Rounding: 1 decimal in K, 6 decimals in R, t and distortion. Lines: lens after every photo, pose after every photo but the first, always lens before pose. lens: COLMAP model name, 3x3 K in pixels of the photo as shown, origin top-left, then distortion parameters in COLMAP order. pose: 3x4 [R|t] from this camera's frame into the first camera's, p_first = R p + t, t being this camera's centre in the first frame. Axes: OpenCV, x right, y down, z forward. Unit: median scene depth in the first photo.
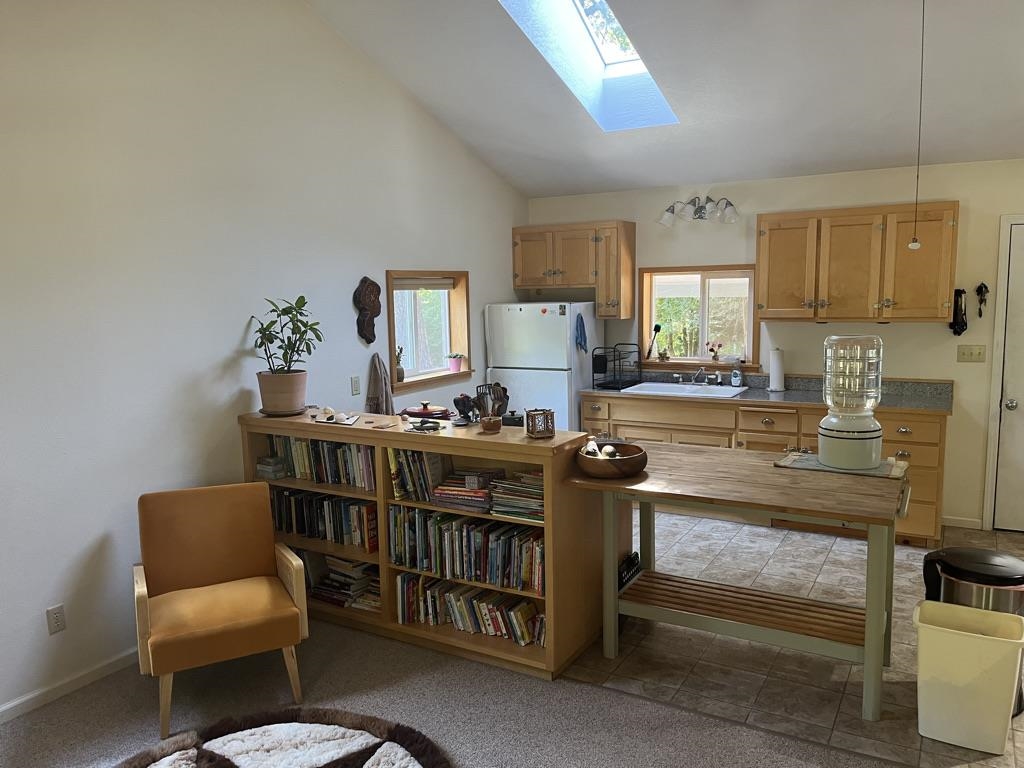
lens RADIAL K [[769.3, 0, 510.1], [0, 769.3, 387.4], [0, 0, 1]] dist [0.058863, -0.079290]
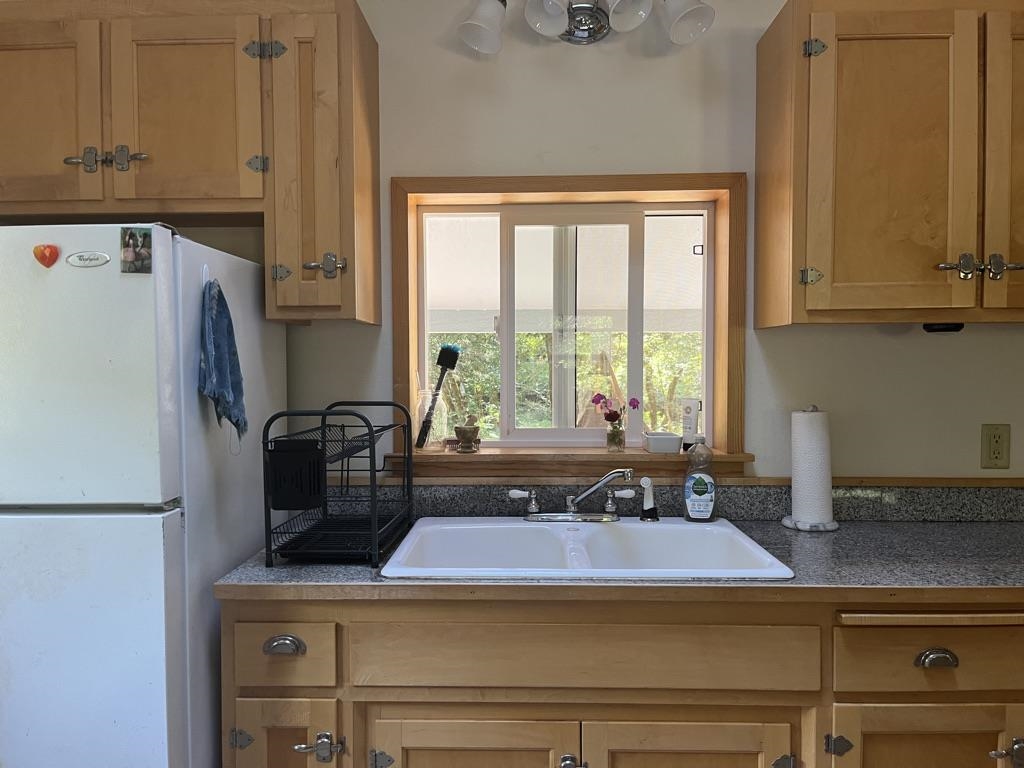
lens RADIAL K [[769.3, 0, 510.4], [0, 769.3, 393.5], [0, 0, 1]] dist [0.058863, -0.079290]
pose [[0.877024, -0.000890, 0.480446, 0.052476], [0.045821, 0.995595, -0.081799, -0.032478], [-0.478257, 0.093754, 0.873201, 0.720665]]
